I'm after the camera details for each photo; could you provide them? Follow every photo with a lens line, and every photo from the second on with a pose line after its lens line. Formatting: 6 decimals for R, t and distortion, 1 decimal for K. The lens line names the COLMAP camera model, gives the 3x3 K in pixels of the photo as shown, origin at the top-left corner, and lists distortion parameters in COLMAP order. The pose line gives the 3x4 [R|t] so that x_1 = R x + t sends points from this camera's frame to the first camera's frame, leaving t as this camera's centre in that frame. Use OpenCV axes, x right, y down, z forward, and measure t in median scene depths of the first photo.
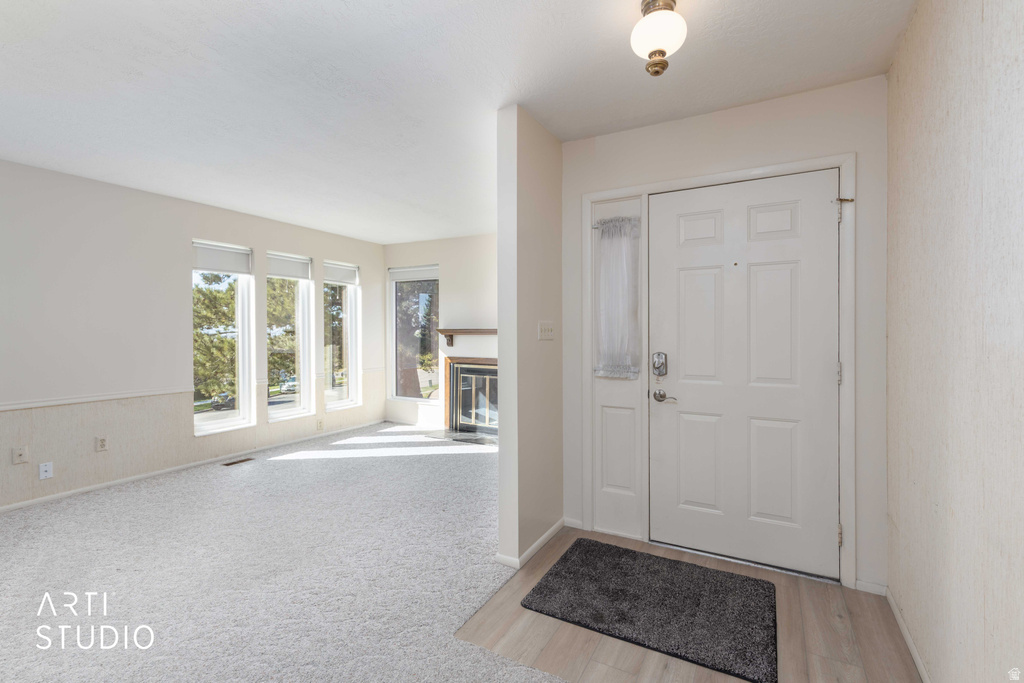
lens RADIAL K [[462.5, 0, 513.5], [0, 462.5, 335.8], [0, 0, 1]] dist [0.008075, -0.000161]
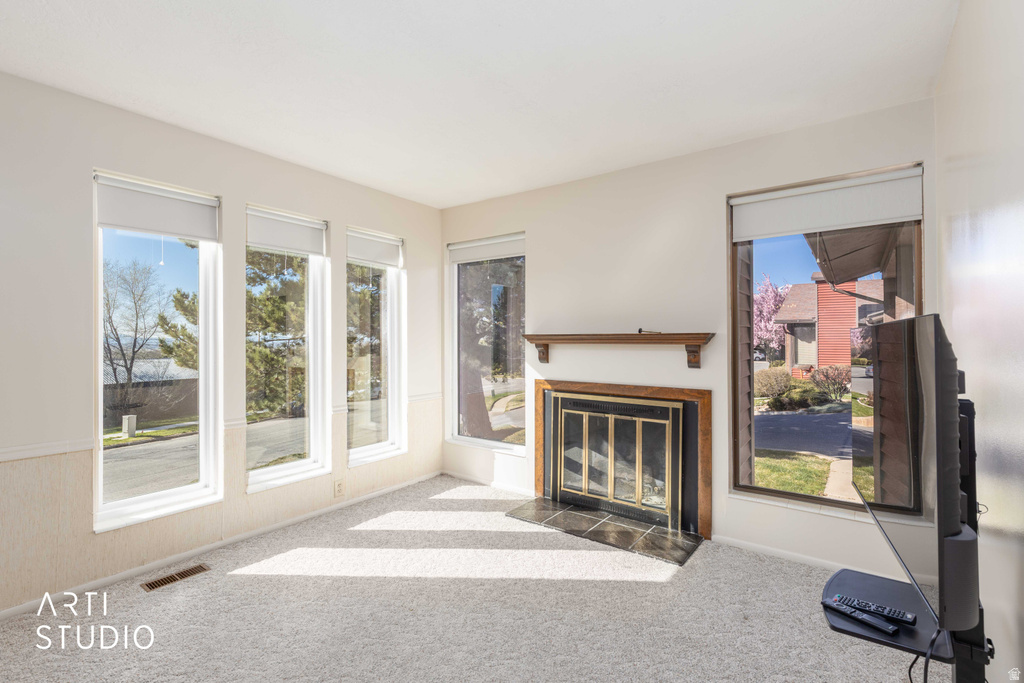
lens RADIAL K [[462.5, 0, 514.6], [0, 462.5, 337.7], [0, 0, 1]] dist [0.008075, -0.000161]
pose [[0.991818, -0.000730, -0.127658, -0.098576], [-0.000818, 0.999927, -0.012069, -0.002852], [0.127658, 0.012074, 0.991745, 0.389134]]
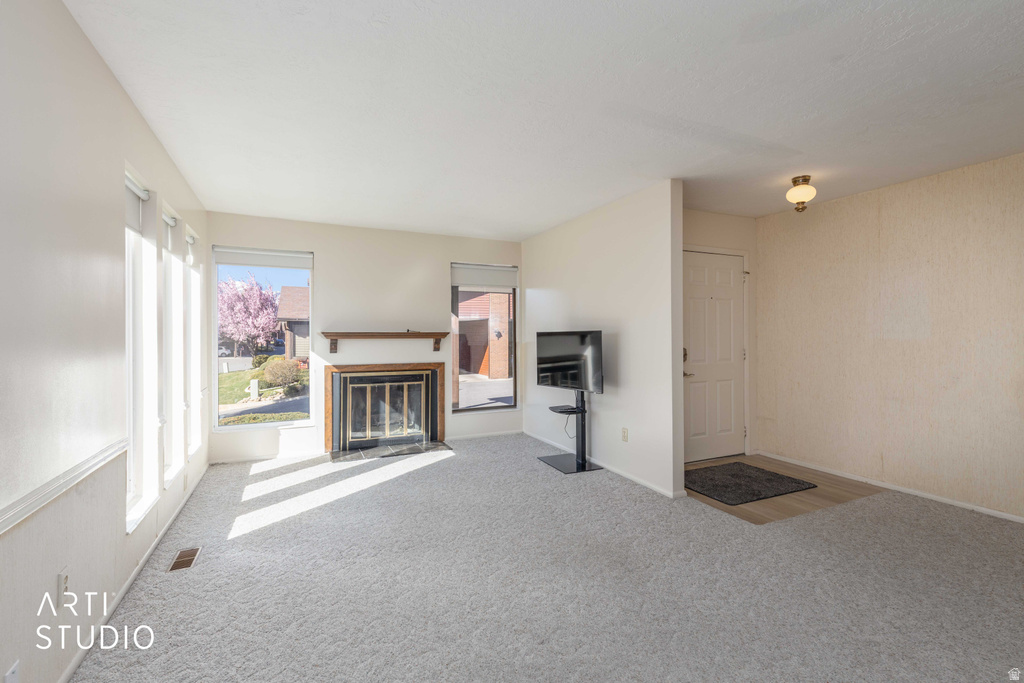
lens RADIAL K [[462.5, 0, 507.3], [0, 462.5, 335.5], [0, 0, 1]] dist [0.008075, -0.000161]
pose [[0.588990, -0.002289, 0.808137, -0.641043], [0.008185, 0.999962, -0.003133, -0.003294], [-0.808099, 0.008460, 0.588986, 0.249781]]
